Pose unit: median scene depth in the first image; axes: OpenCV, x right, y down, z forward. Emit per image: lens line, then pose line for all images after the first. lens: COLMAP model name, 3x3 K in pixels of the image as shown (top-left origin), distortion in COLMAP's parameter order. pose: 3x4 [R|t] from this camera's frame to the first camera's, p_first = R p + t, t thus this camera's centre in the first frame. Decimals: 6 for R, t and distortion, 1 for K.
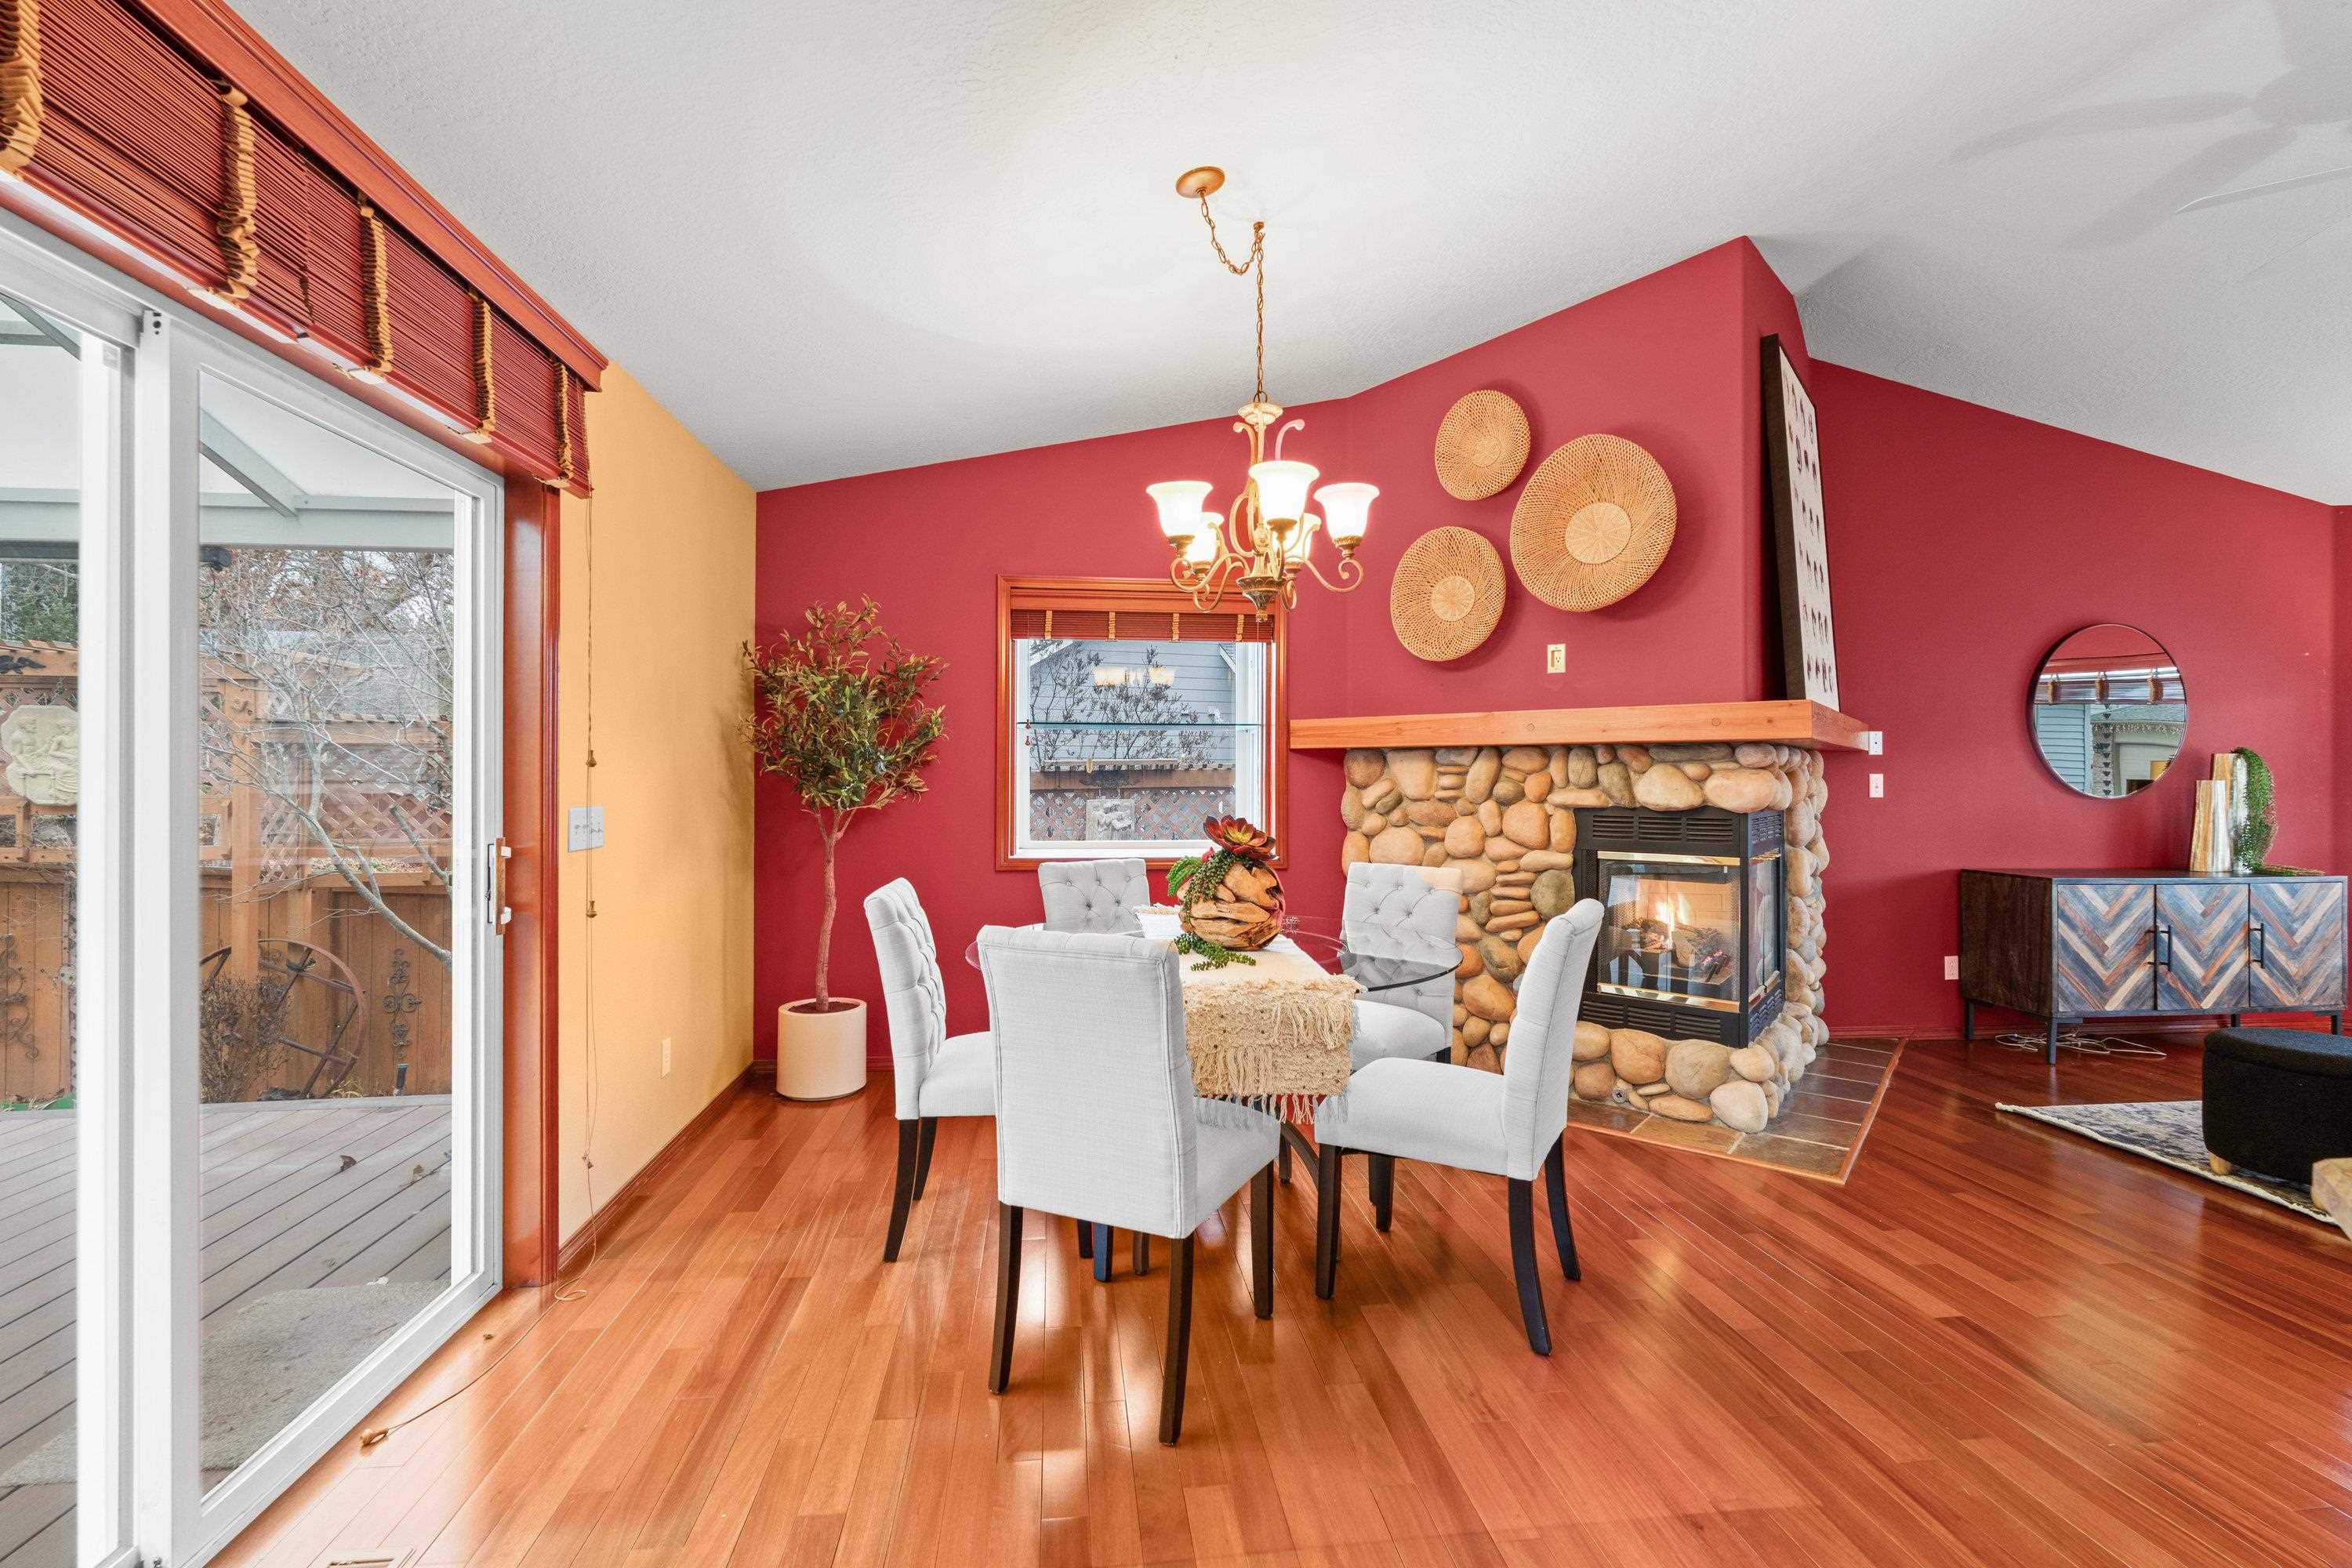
lens RADIAL K [[1029.2, 0, 1167.5], [0, 1029.2, 771.0], [0, 0, 1]] dist [-0.007285, 0.000759]
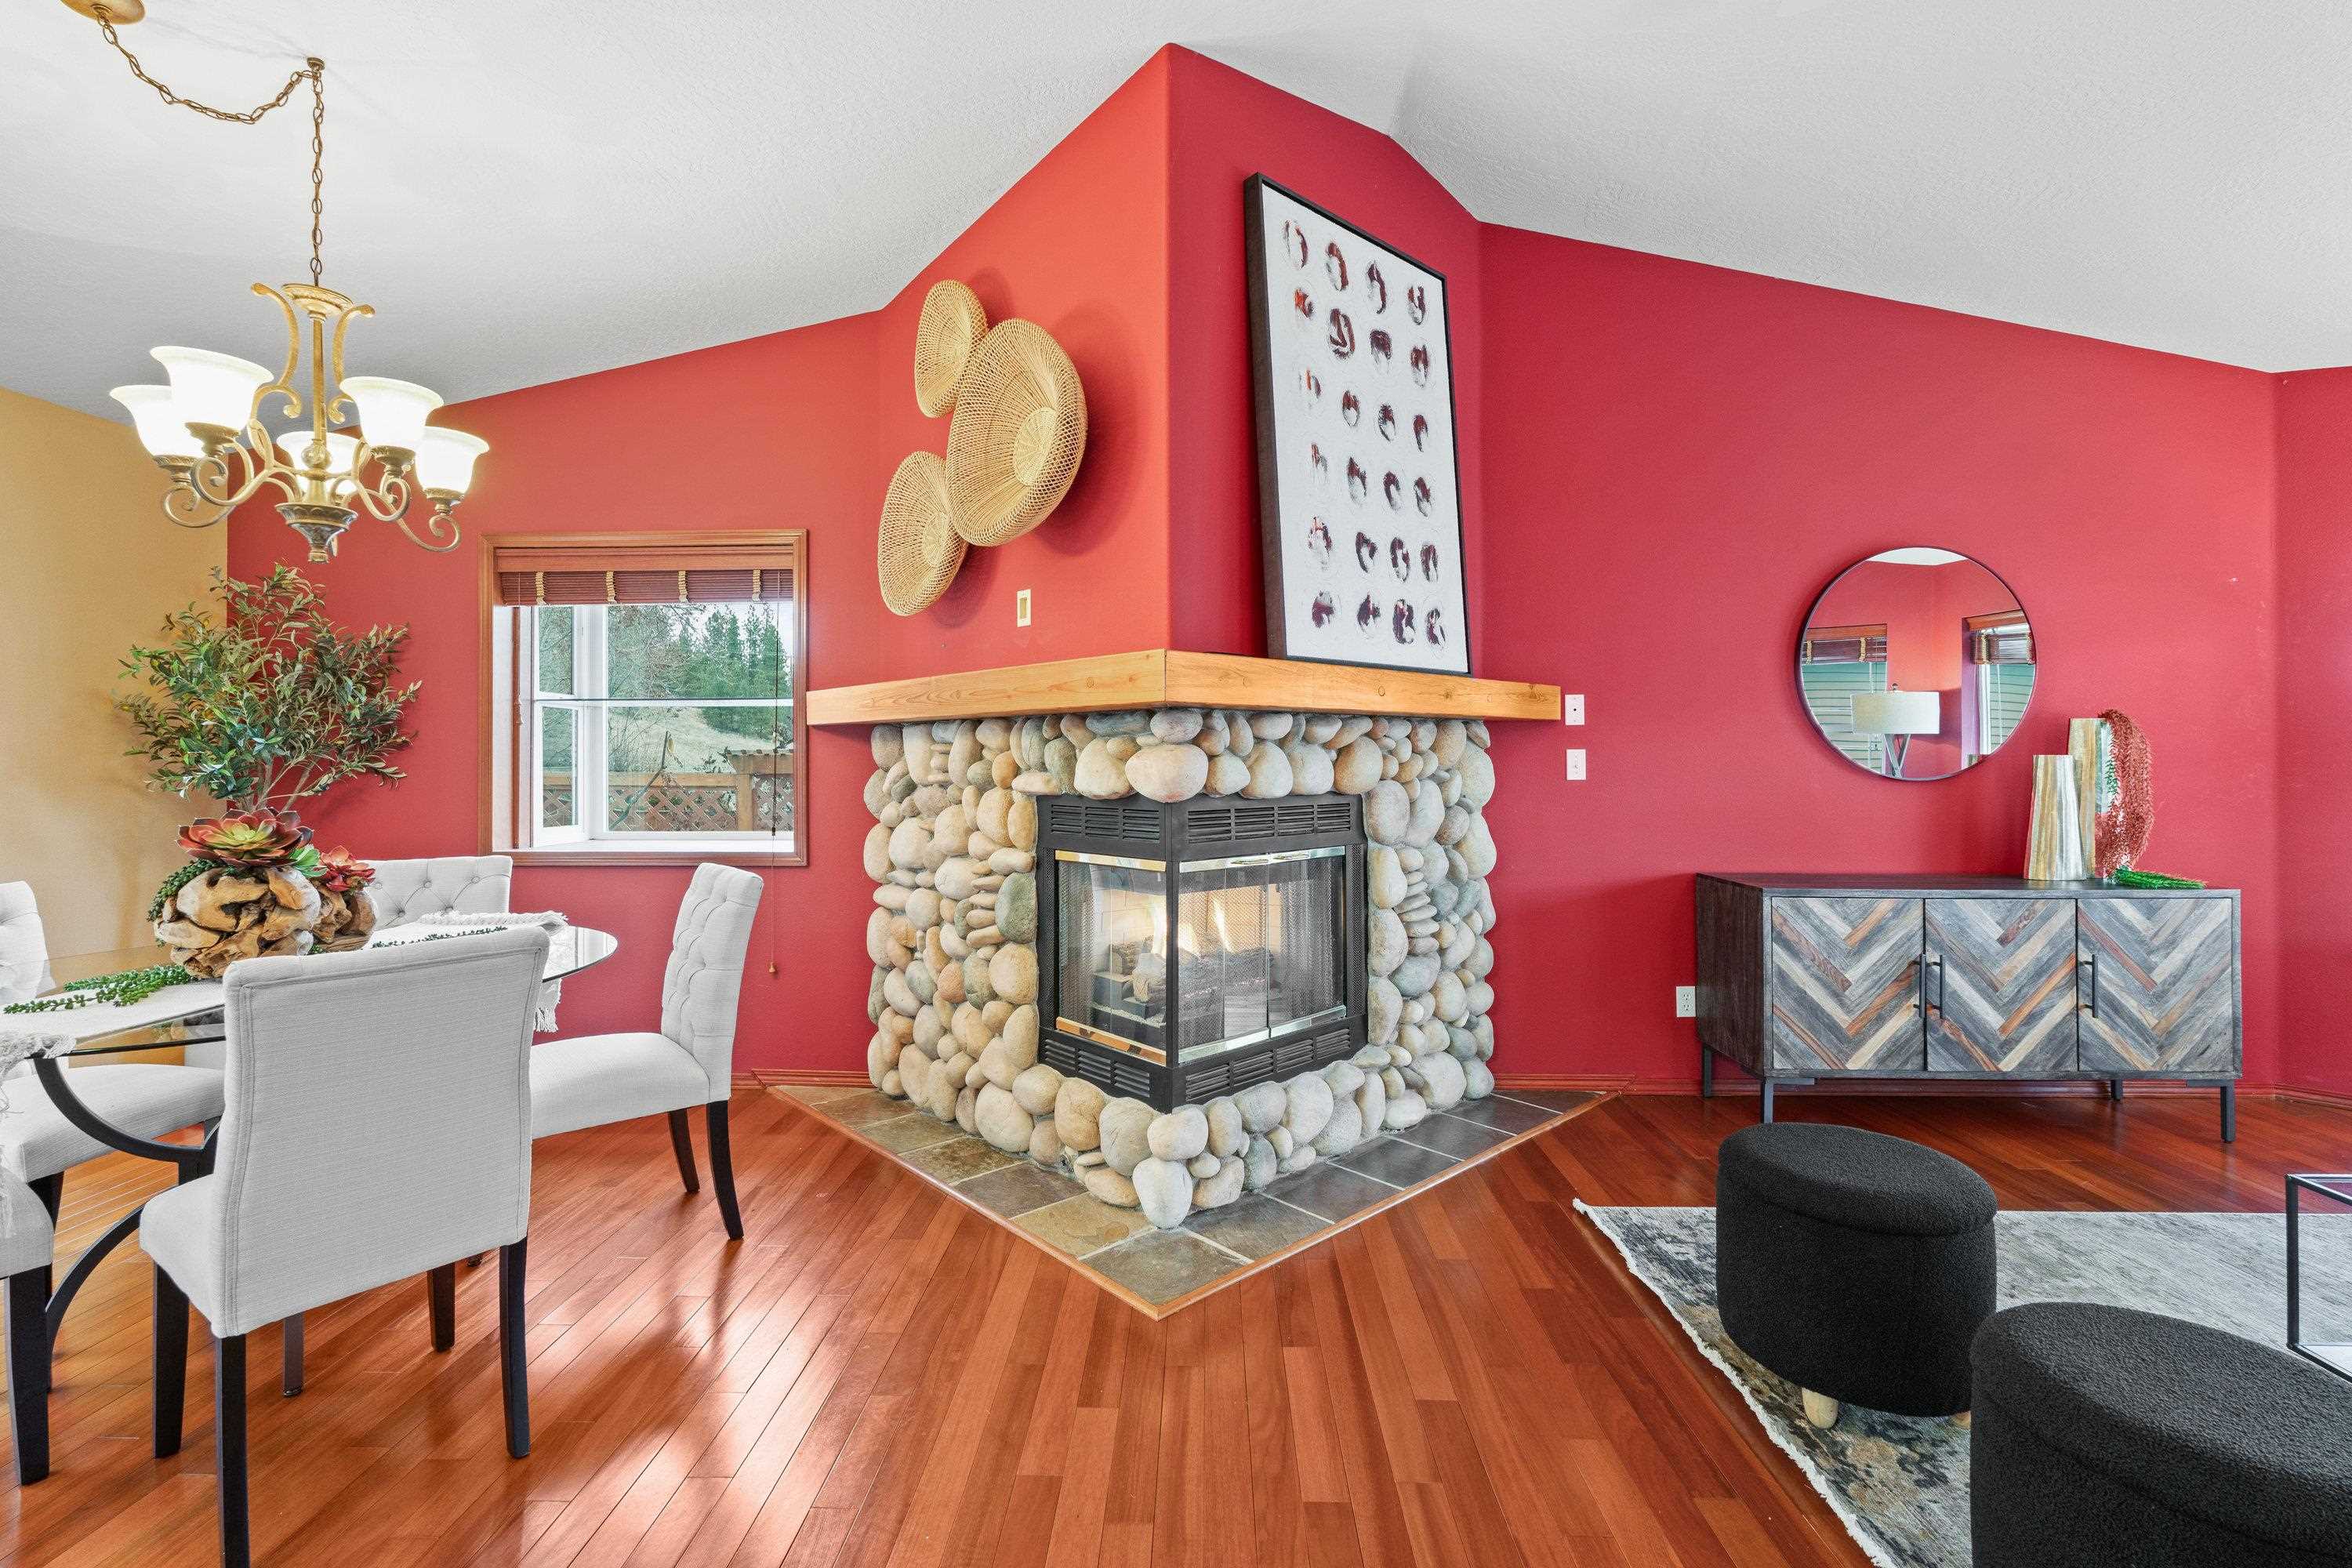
lens RADIAL K [[1030.0, 0, 1173.9], [0, 1030.0, 752.5], [0, 0, 1]] dist [-0.004163, -0.000033]
pose [[0.989916, -0.007872, -0.141436, 0.565216], [0.007740, 0.999969, -0.001480, 0.004331], [0.141443, 0.000370, 0.989946, 0.209010]]
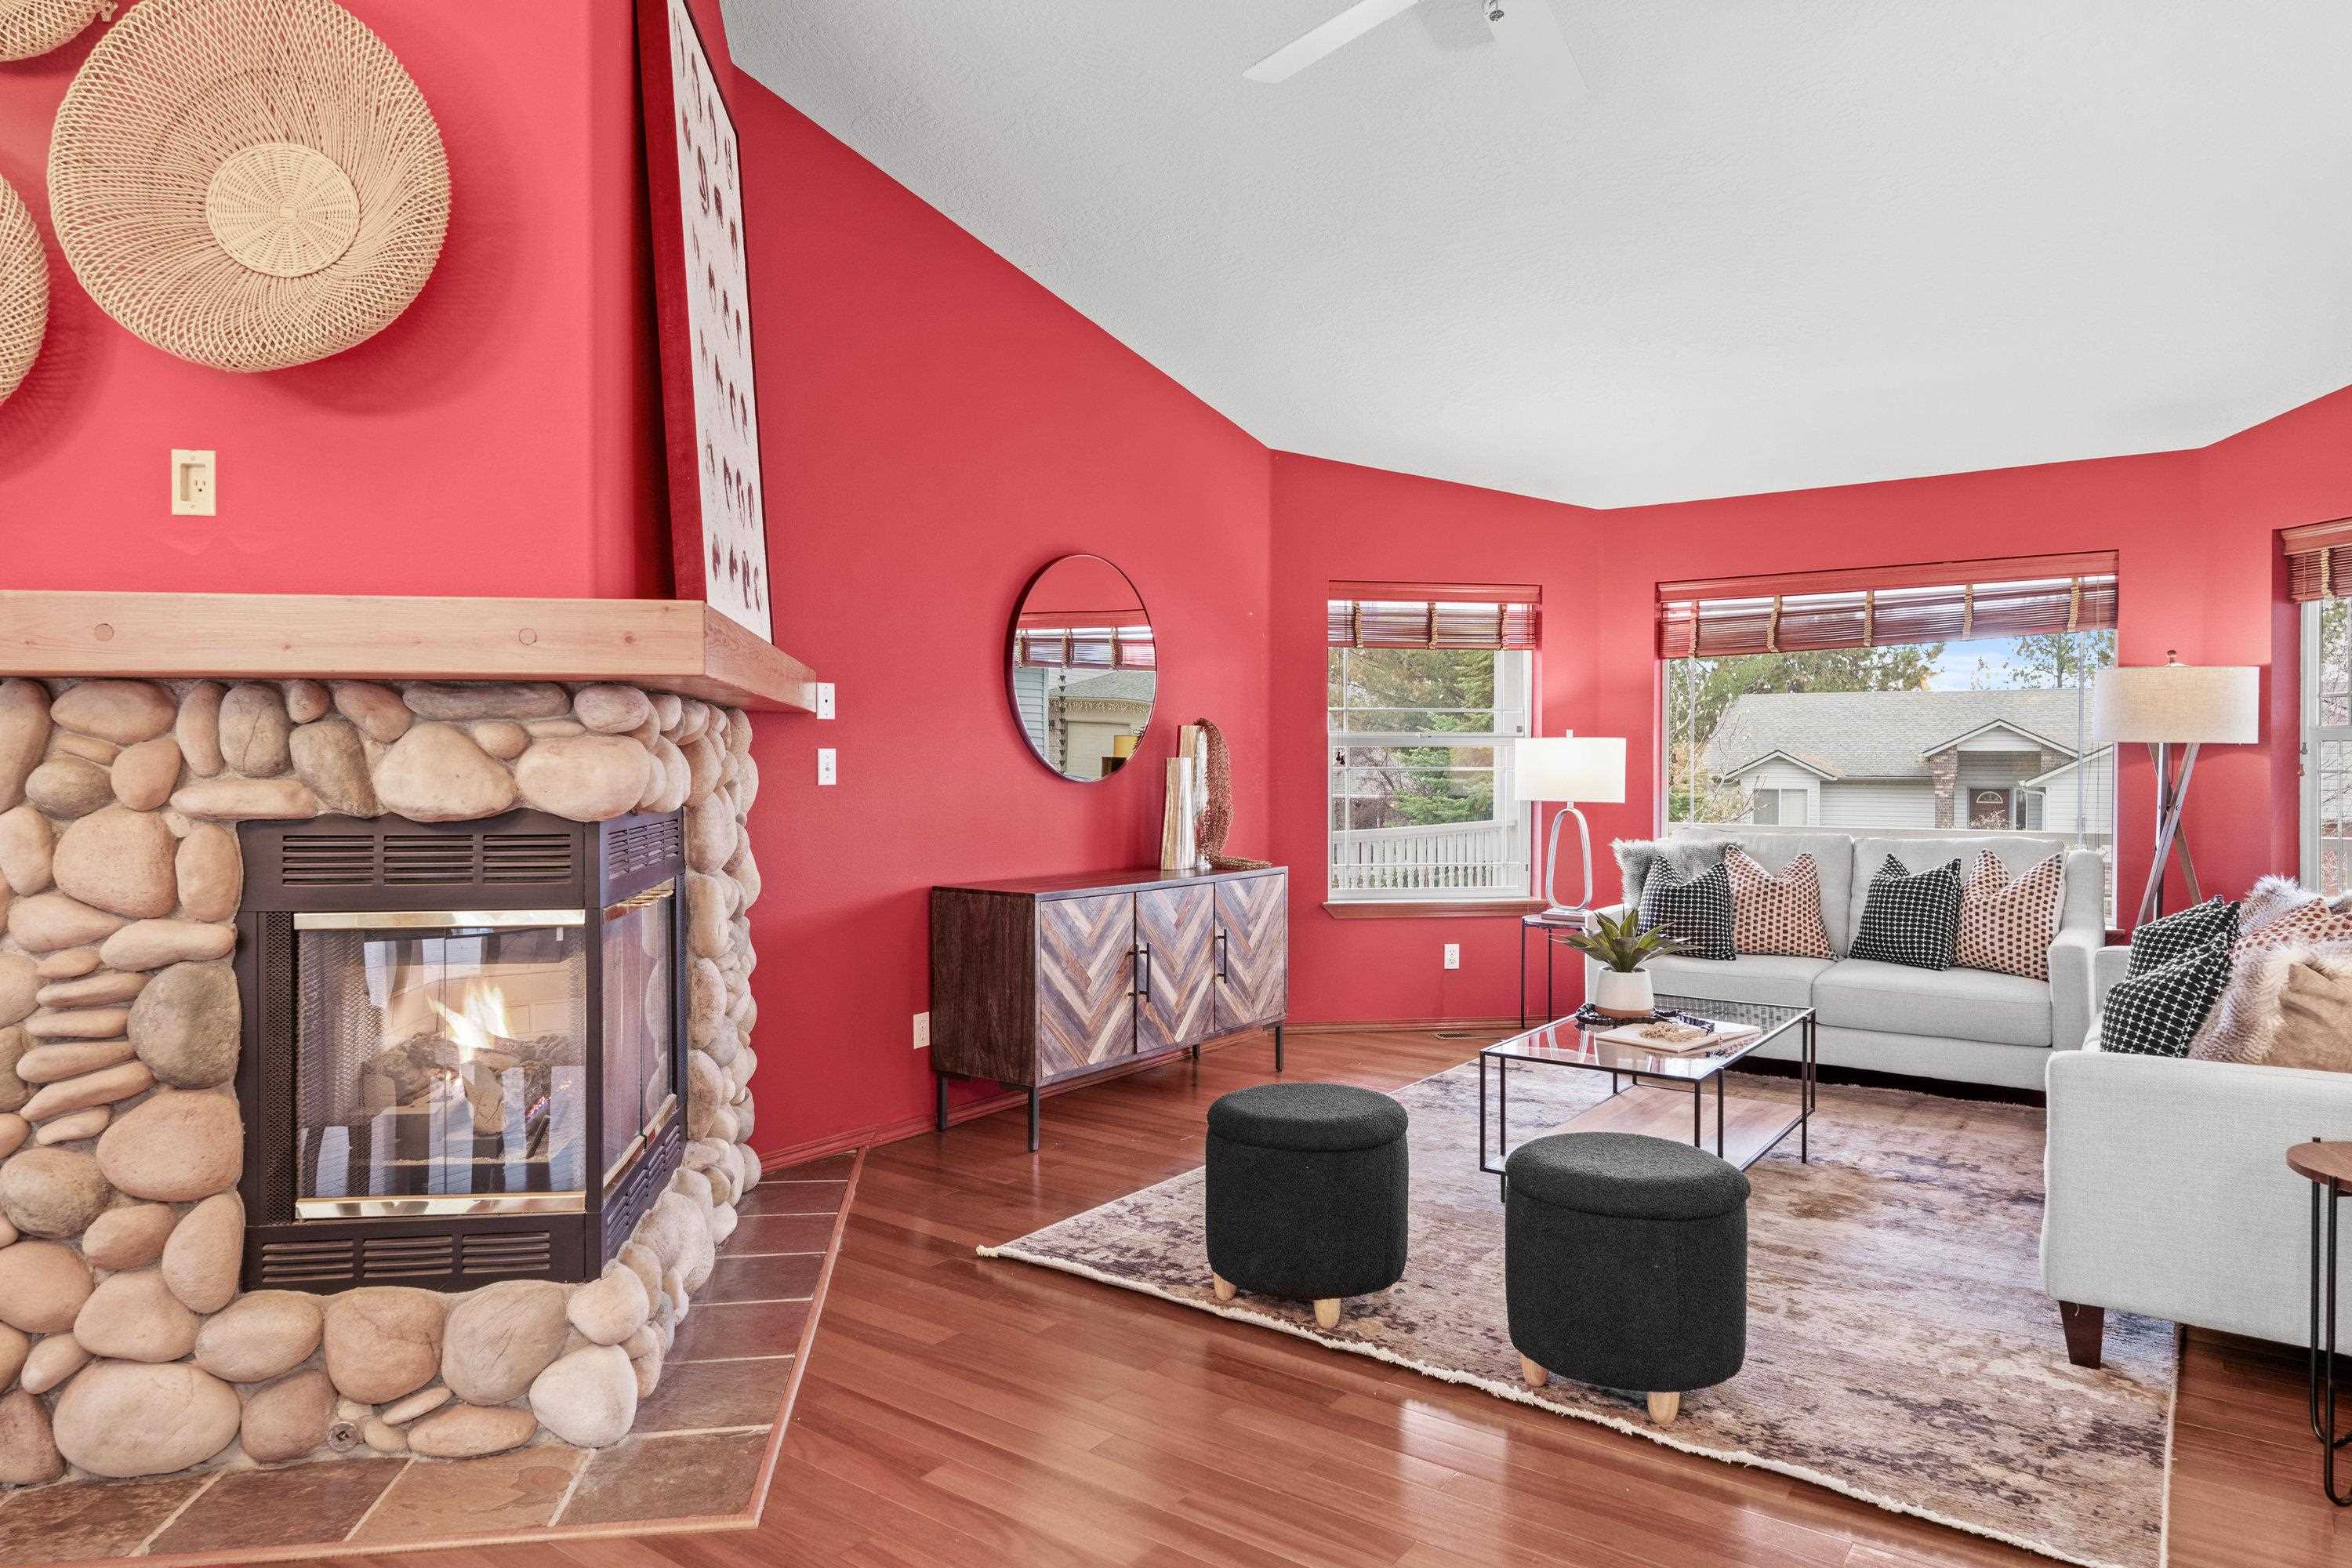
lens RADIAL K [[1432.4, 0, 1175.0], [0, 1432.4, 768.8], [0, 0, 1]] dist [-0.000795, -0.000938]
pose [[0.675576, -0.007692, 0.737251, 0.195134], [-0.002073, 0.999922, 0.012332, 0.004547], [-0.737288, -0.009859, 0.675507, 0.256410]]
